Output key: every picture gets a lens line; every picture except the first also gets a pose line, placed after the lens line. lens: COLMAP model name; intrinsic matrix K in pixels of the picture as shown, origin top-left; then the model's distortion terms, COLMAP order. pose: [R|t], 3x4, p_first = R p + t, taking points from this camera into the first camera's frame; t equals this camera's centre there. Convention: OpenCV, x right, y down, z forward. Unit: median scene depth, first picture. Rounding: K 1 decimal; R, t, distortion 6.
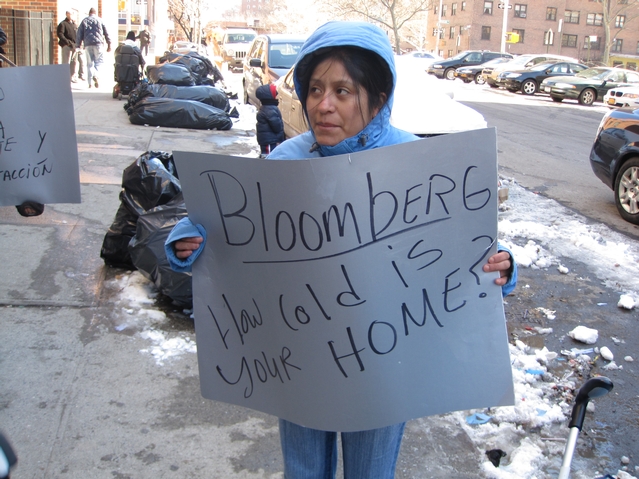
lens RADIAL K [[688.4, 0, 319.5], [0, 688.4, 239.5], [0, 0, 1]] dist [-0.122916, -0.005542]
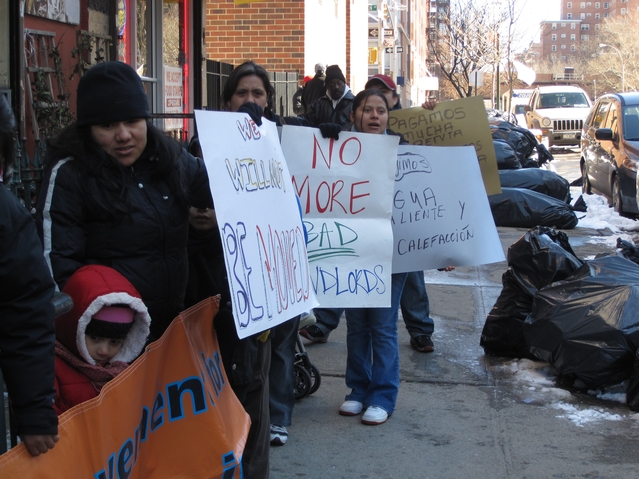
lens RADIAL K [[1191.4, 0, 319.5], [0, 1191.4, 239.5], [0, 0, 1]] dist [-0.147900, -0.072618]
pose [[0.956084, -0.020768, -0.292356, -0.026635], [-0.029671, 0.985504, -0.167038, 0.061640], [0.291587, 0.168377, 0.941608, -0.216953]]
